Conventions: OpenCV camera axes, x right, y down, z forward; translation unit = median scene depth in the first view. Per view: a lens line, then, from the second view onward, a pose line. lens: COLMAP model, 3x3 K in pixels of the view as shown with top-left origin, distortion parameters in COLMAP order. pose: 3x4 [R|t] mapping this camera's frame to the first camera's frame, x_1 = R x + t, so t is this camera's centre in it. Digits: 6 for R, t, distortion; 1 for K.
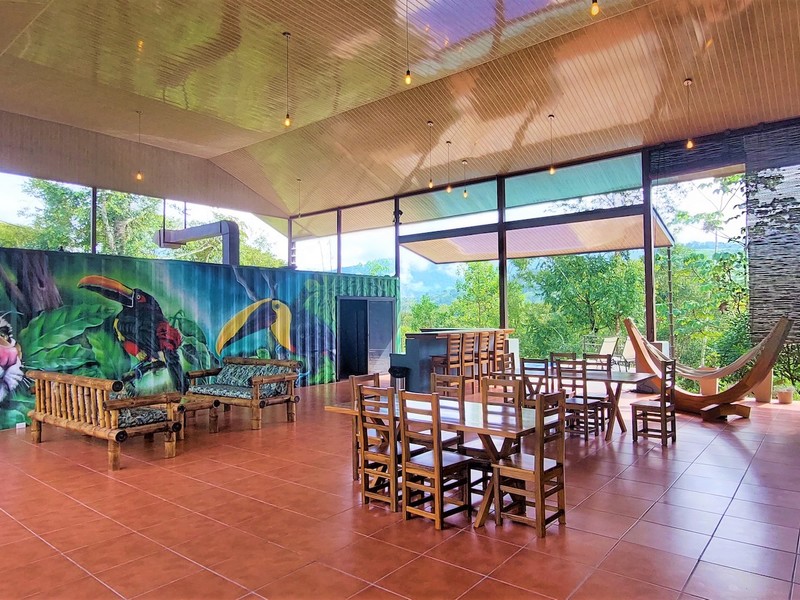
lens RADIAL K [[525.1, 0, 402.9], [0, 525.1, 296.1], [0, 0, 1]] dist [-0.019058, -0.006196]
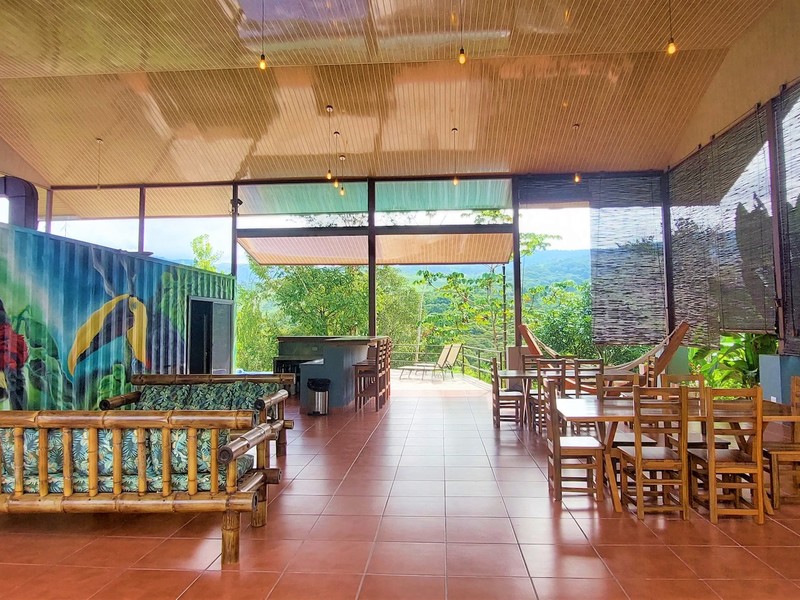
lens RADIAL K [[525.1, 0, 402.9], [0, 525.1, 296.1], [0, 0, 1]] dist [-0.019058, -0.006196]
pose [[0.816628, 0.036254, 0.576025, -0.325187], [-0.021631, 0.999247, -0.032225, 0.019943], [-0.576759, 0.013856, 0.816797, 0.175964]]
